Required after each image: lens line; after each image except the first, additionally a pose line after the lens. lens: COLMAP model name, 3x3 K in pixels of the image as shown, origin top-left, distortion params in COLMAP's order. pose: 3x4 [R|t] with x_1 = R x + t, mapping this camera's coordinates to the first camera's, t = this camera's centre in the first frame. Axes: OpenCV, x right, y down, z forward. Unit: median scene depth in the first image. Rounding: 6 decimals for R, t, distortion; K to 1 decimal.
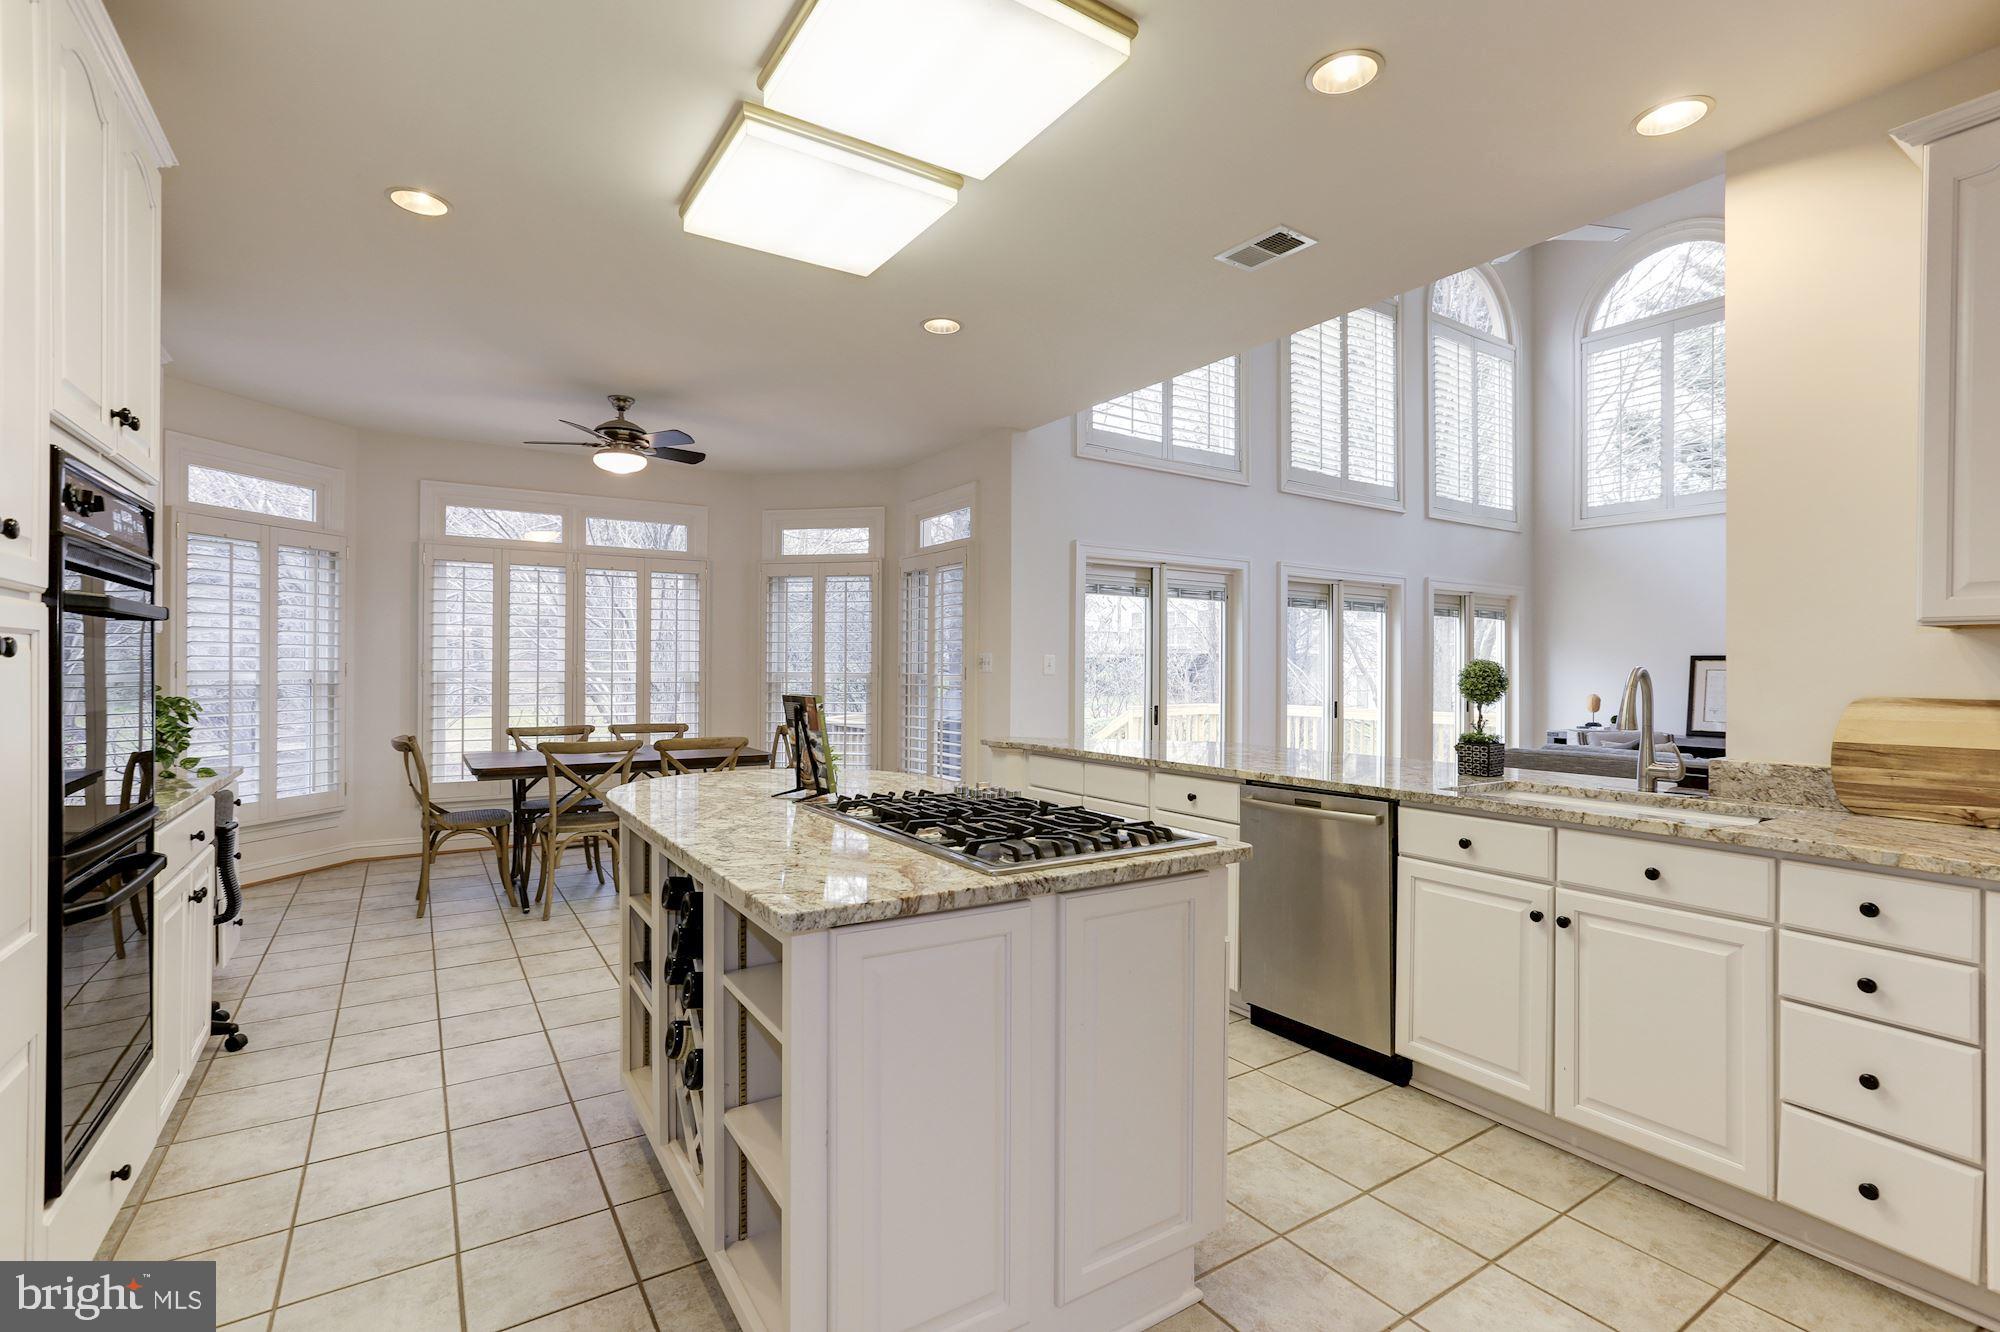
lens RADIAL K [[926.6, 0, 1010.1], [0, 926.6, 665.8], [0, 0, 1]] dist [-0.042615, 0.028738]
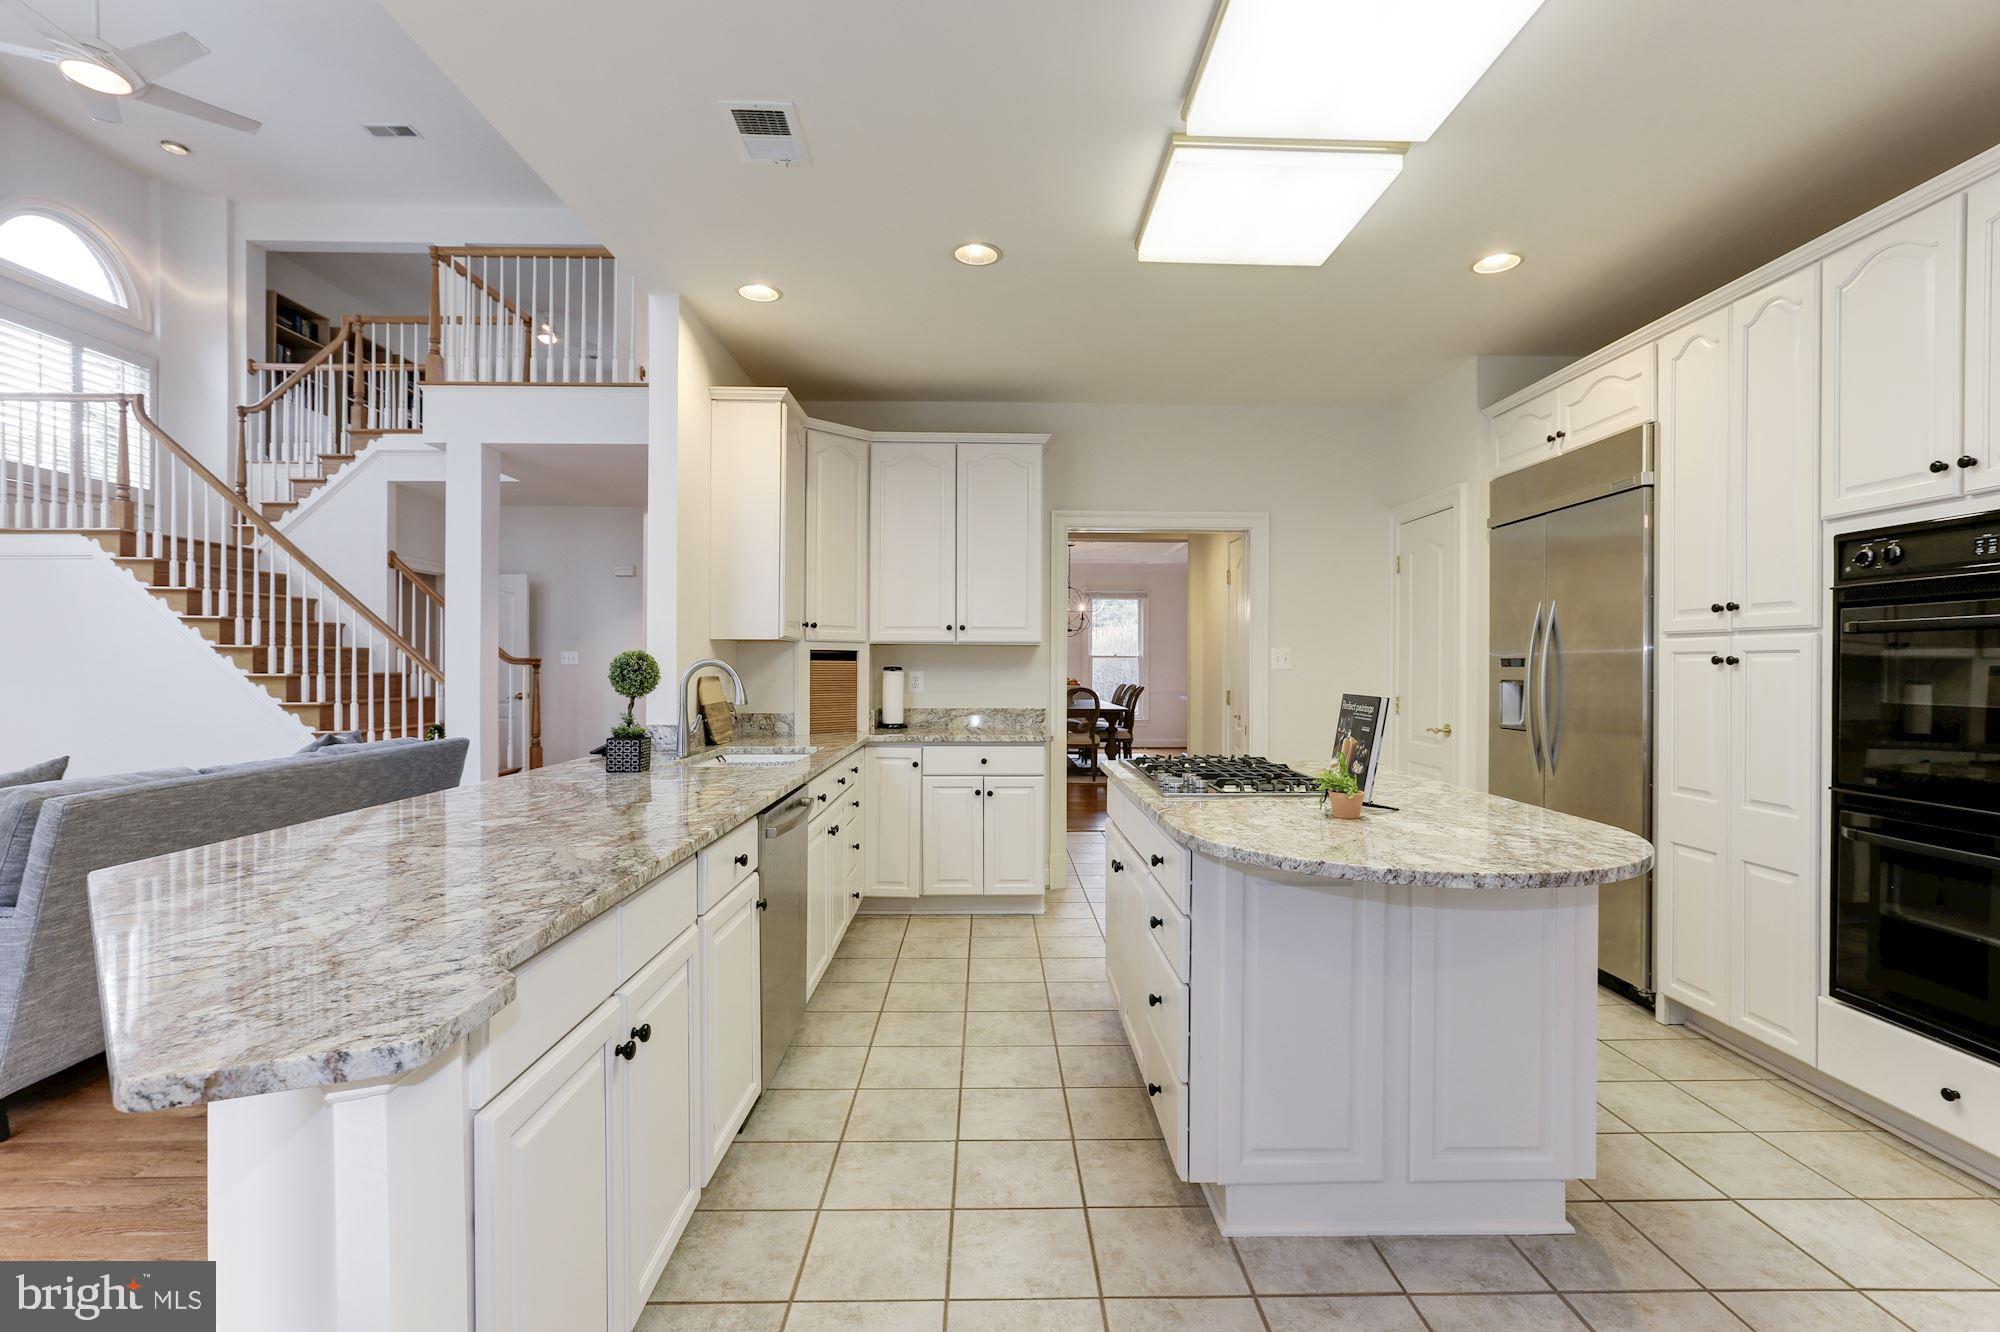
lens RADIAL K [[929.4, 0, 1007.6], [0, 929.4, 665.3], [0, 0, 1]] dist [-0.032322, 0.019768]
pose [[-0.841478, -0.009469, 0.540208, -0.142775], [-0.008750, 0.999954, 0.003899, 0.000384], [-0.540220, -0.001446, -0.841522, 0.661568]]
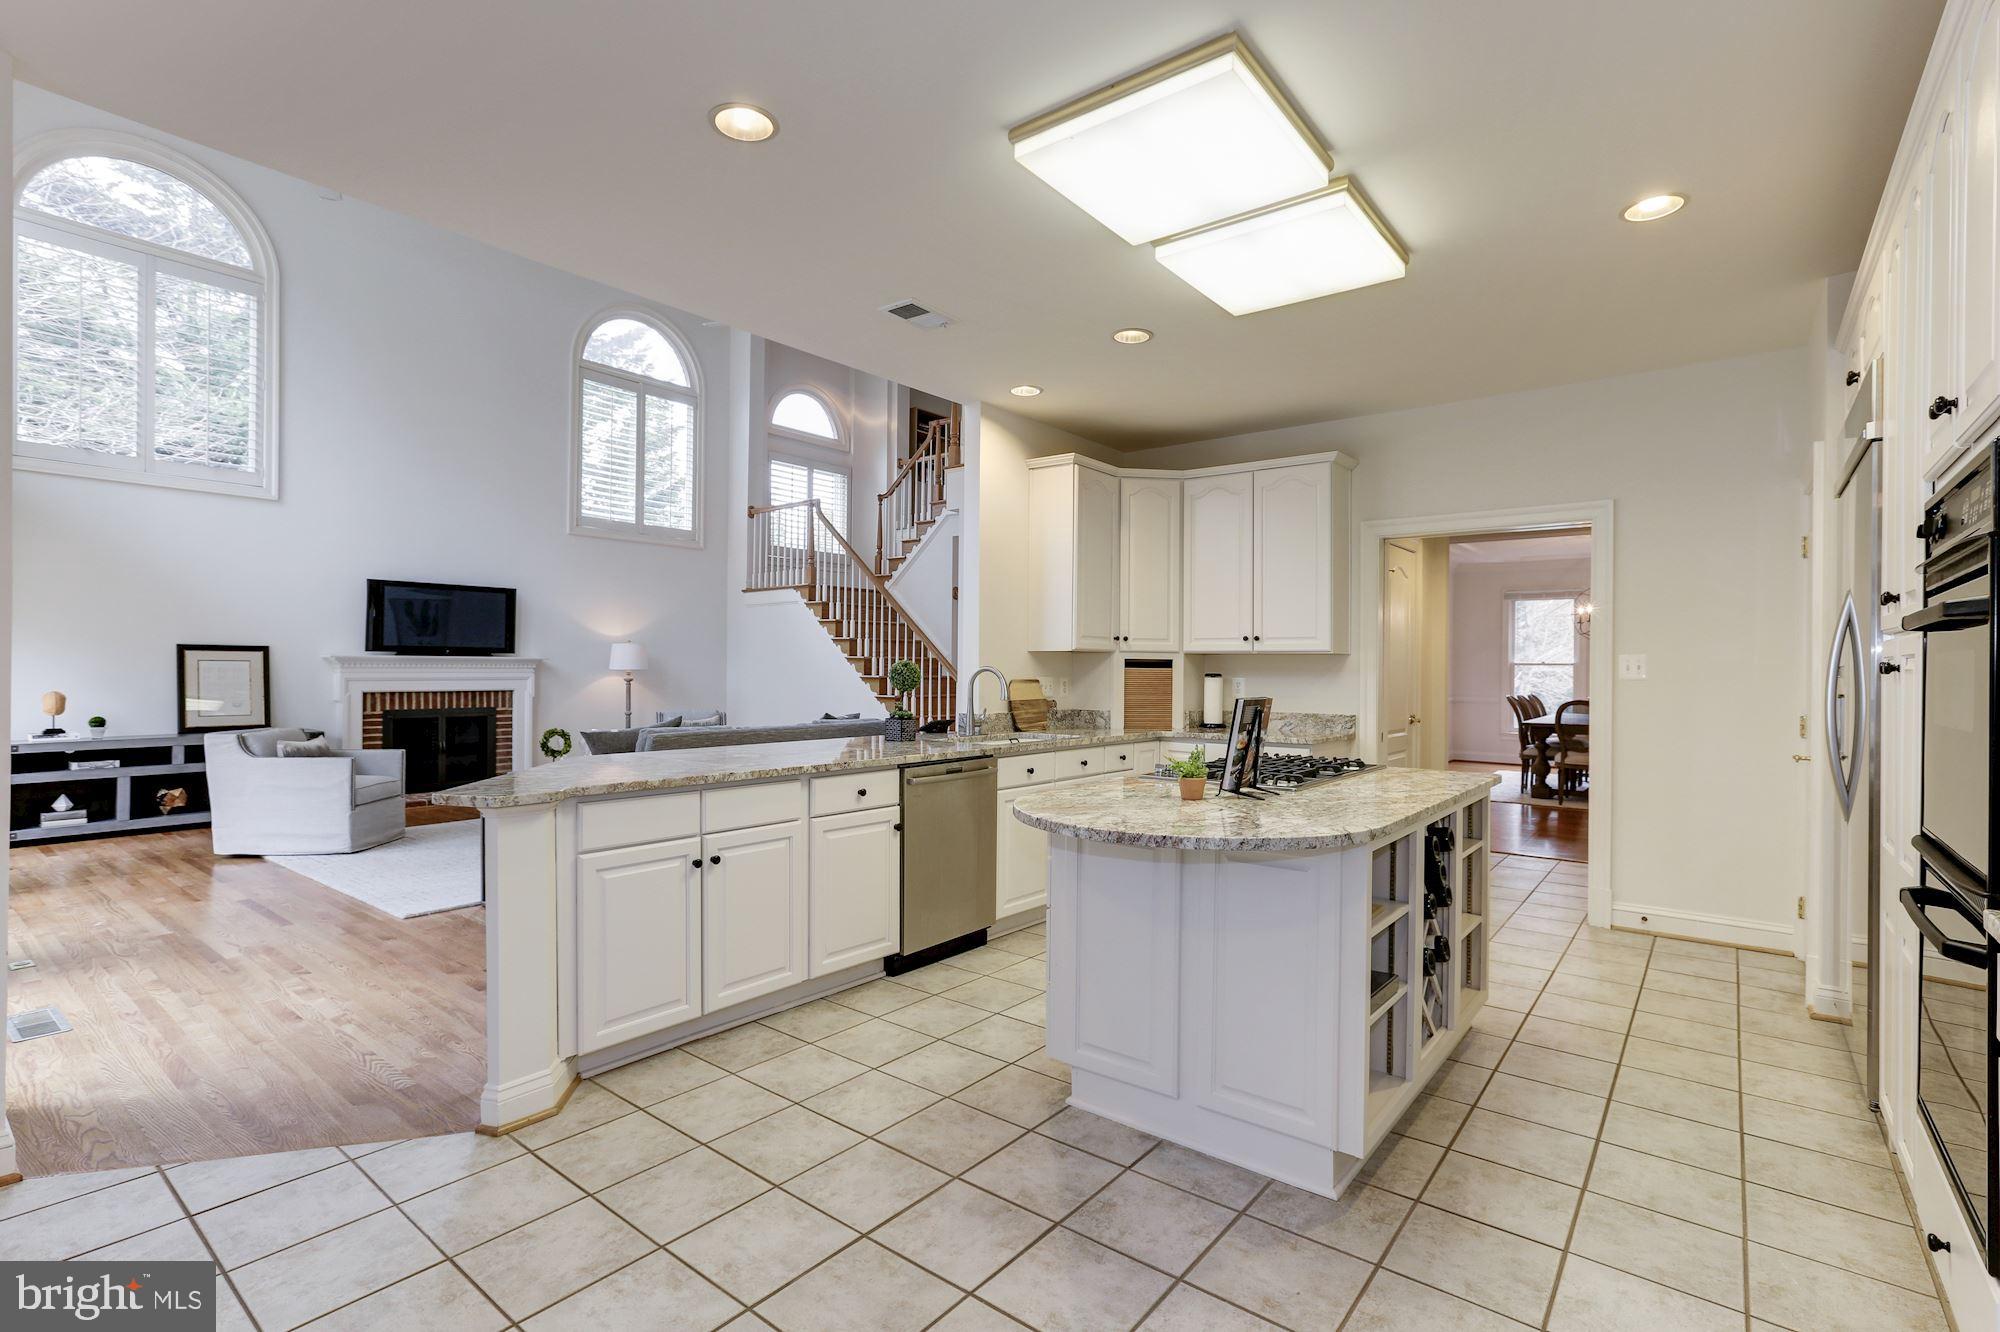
lens RADIAL K [[929.4, 0, 1007.6], [0, 929.4, 665.3], [0, 0, 1]] dist [-0.032322, 0.019768]
pose [[-0.307414, -0.005843, 0.951558, -0.384055], [-0.010863, 0.999938, 0.002630, -0.002048], [-0.951514, -0.009528, -0.307458, 0.533776]]
